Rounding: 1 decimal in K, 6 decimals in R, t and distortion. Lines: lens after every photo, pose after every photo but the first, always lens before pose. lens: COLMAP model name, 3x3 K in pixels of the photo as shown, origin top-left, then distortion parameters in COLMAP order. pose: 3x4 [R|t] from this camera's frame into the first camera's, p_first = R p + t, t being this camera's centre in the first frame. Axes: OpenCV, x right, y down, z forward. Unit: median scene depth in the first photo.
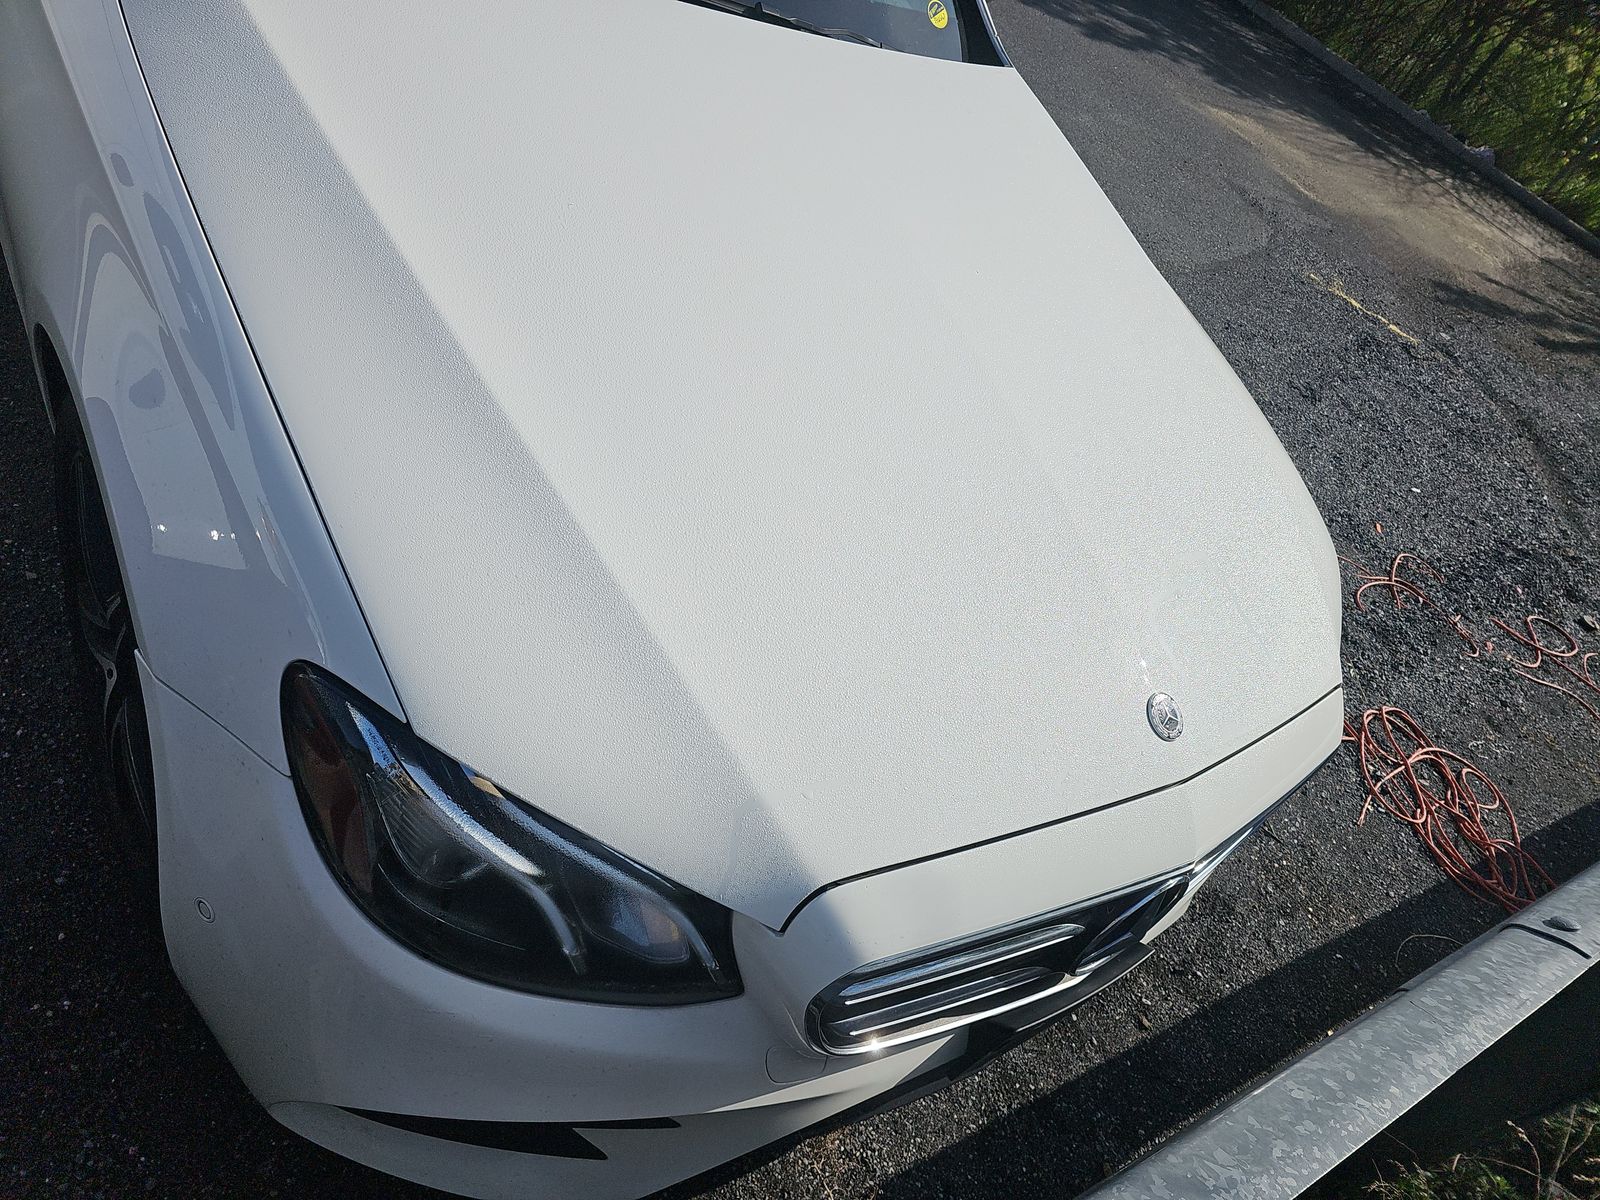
lens RADIAL K [[1074.2, 0, 804.4], [0, 1074.2, 603.0], [0, 0, 1]] dist [0.035543, -0.026204]
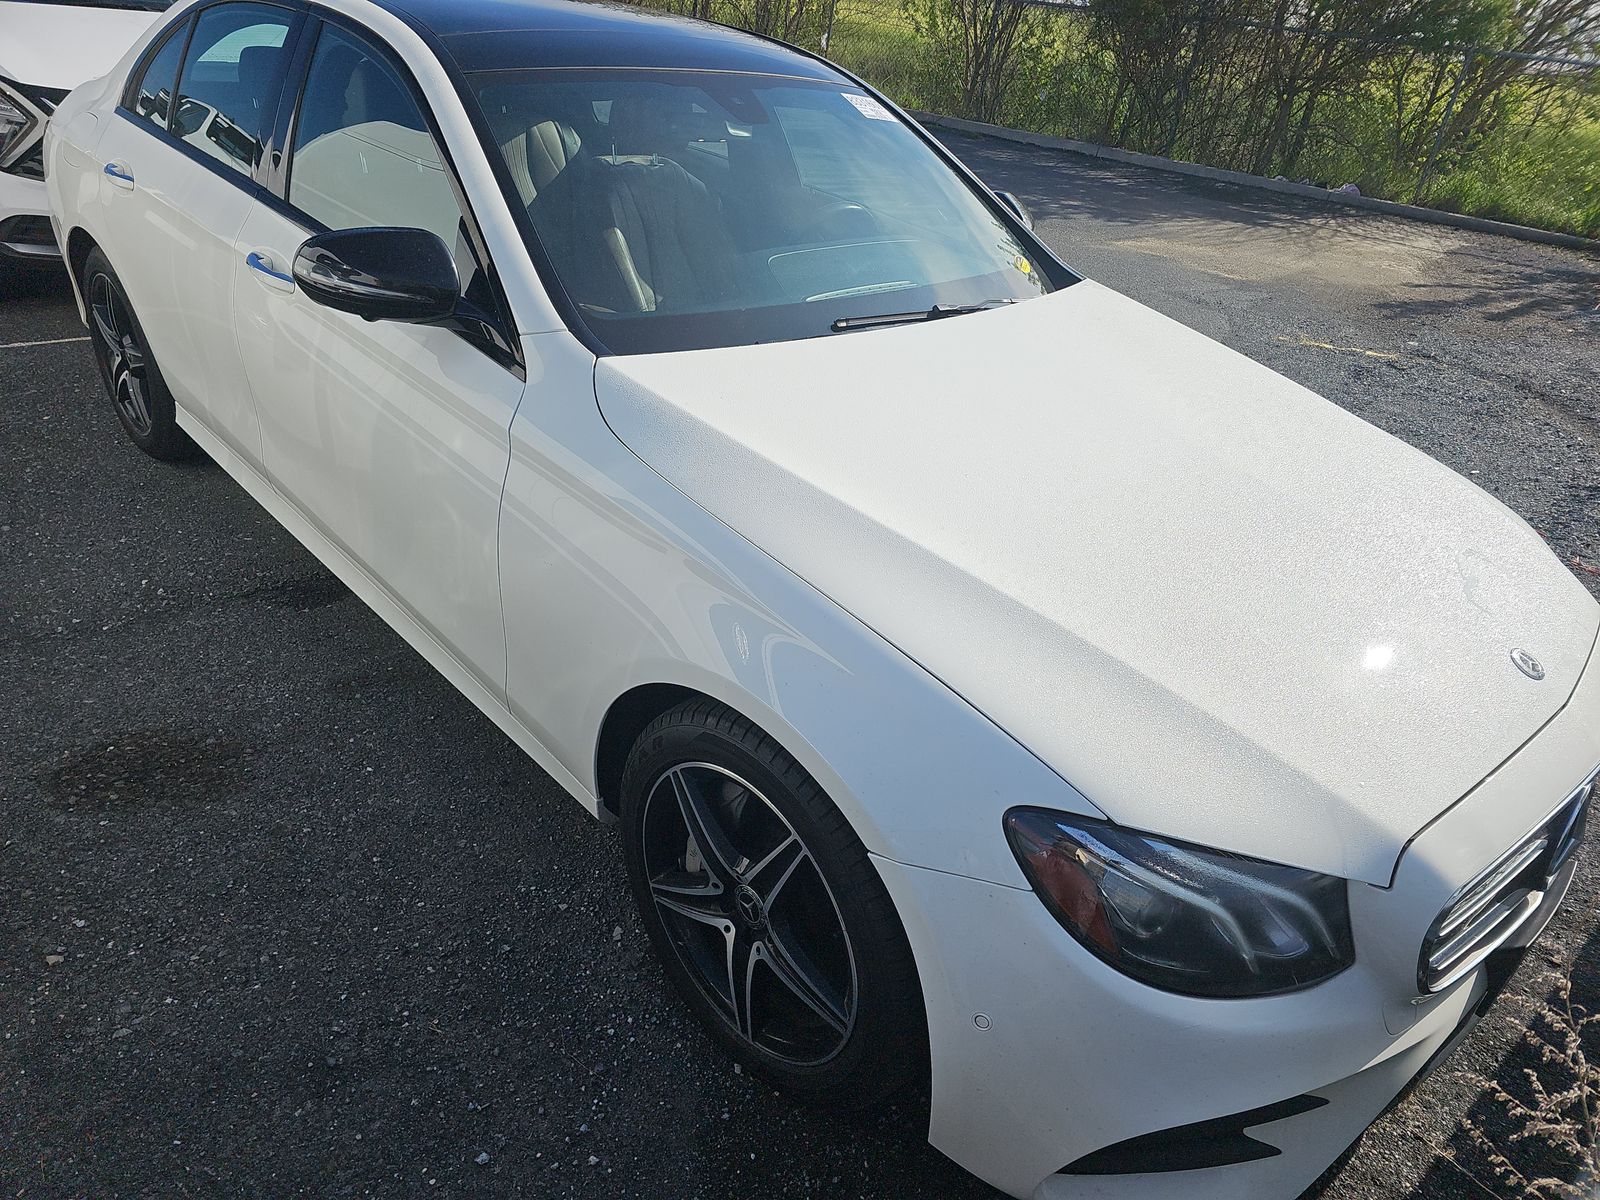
lens RADIAL K [[1074.2, 0, 791.0], [0, 1074.2, 608.5], [0, 0, 1]] dist [0.035543, -0.026204]
pose [[0.935544, -0.353159, 0.006010, -0.094517], [0.347562, 0.917423, -0.193741, -0.002387], [0.062908, 0.183342, 0.981034, -0.070843]]
